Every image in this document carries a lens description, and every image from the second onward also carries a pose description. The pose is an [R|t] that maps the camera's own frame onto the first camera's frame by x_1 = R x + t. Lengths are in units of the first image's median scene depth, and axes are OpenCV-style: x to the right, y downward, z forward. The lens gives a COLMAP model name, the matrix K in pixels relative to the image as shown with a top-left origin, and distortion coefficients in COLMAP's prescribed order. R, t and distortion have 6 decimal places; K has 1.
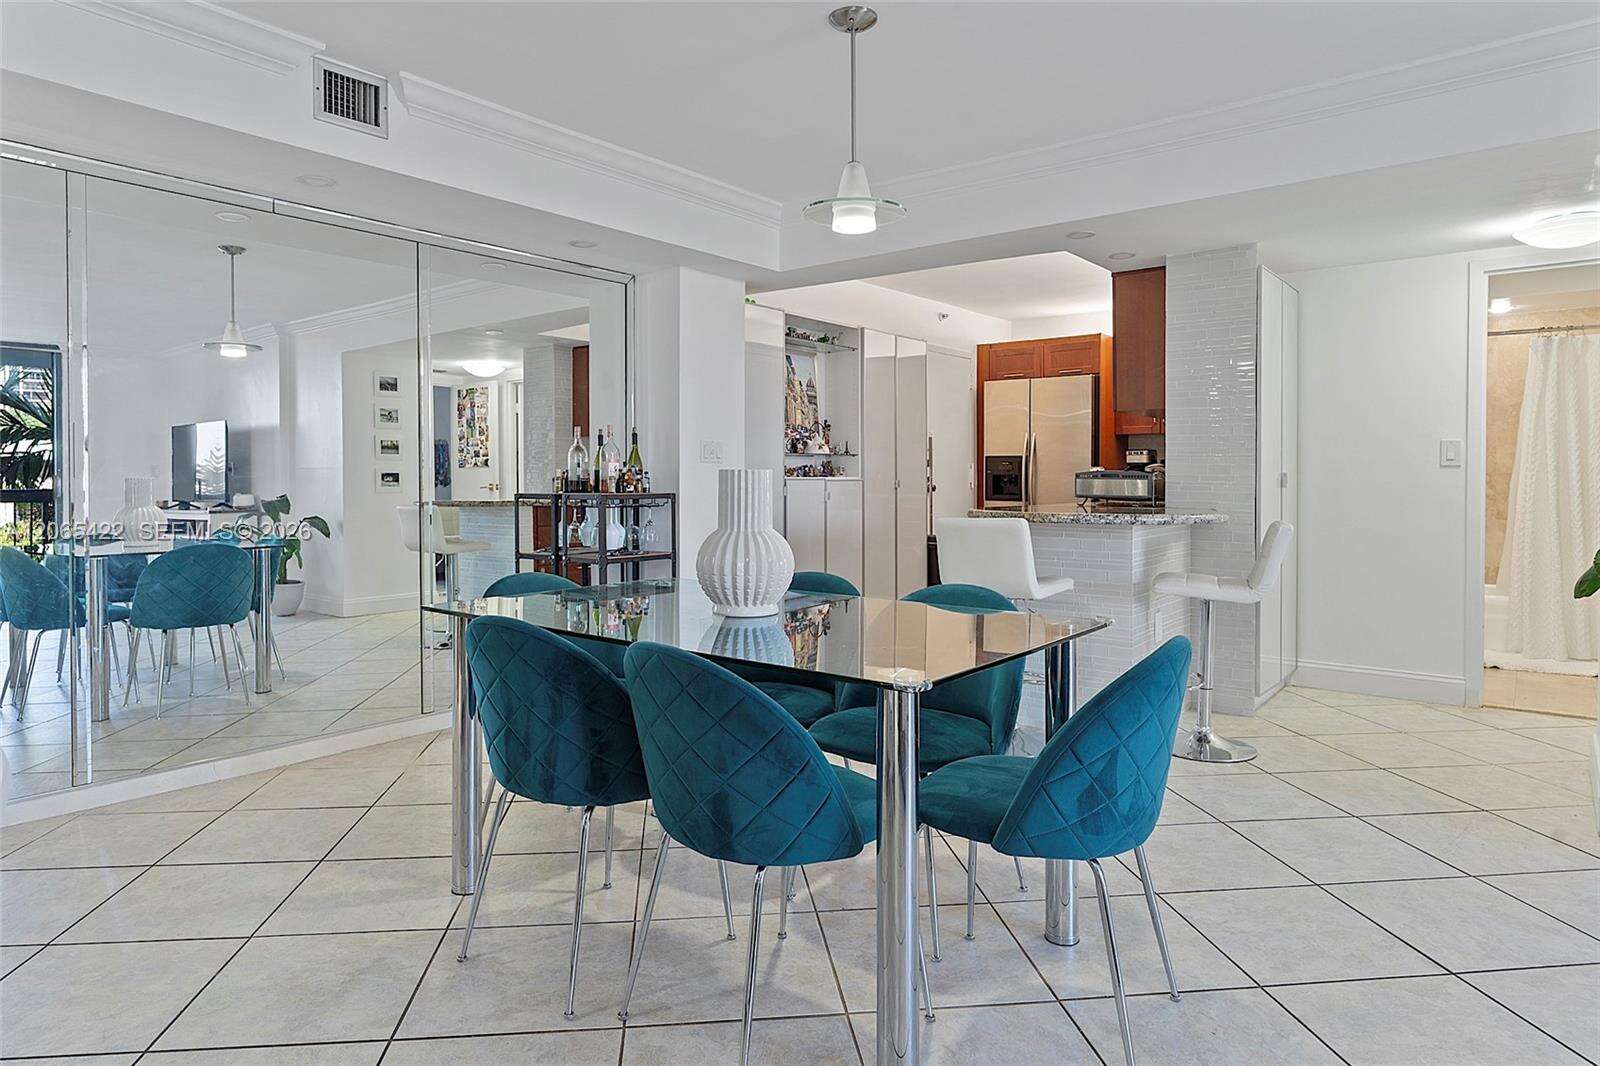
lens RADIAL K [[956.2, 0, 760.3], [0, 956.2, 503.9], [0, 0, 1]] dist [-0.024822, 0.001384]
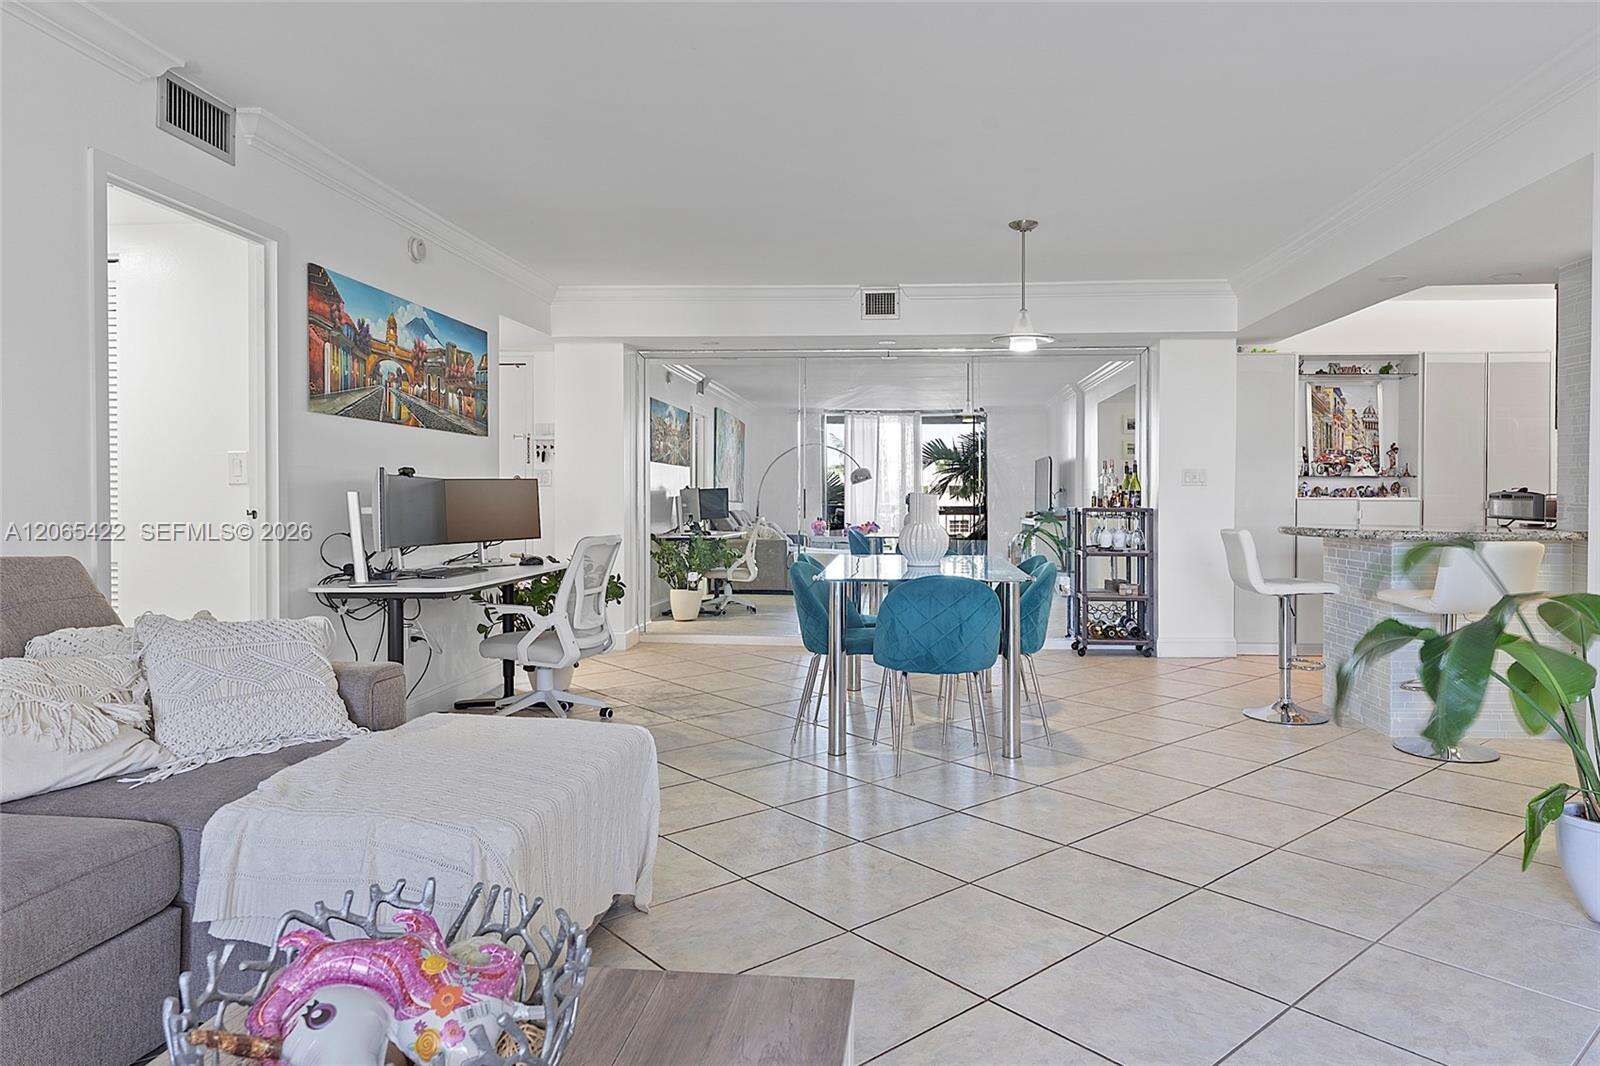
lens RADIAL K [[956.2, 0, 793.1], [0, 956.2, 518.6], [0, 0, 1]] dist [-0.024822, 0.001384]
pose [[0.535866, 0.022268, -0.844010, 0.618660], [-0.026403, 0.999605, 0.009610, 0.001751], [0.843890, 0.017134, 0.536242, -0.111100]]
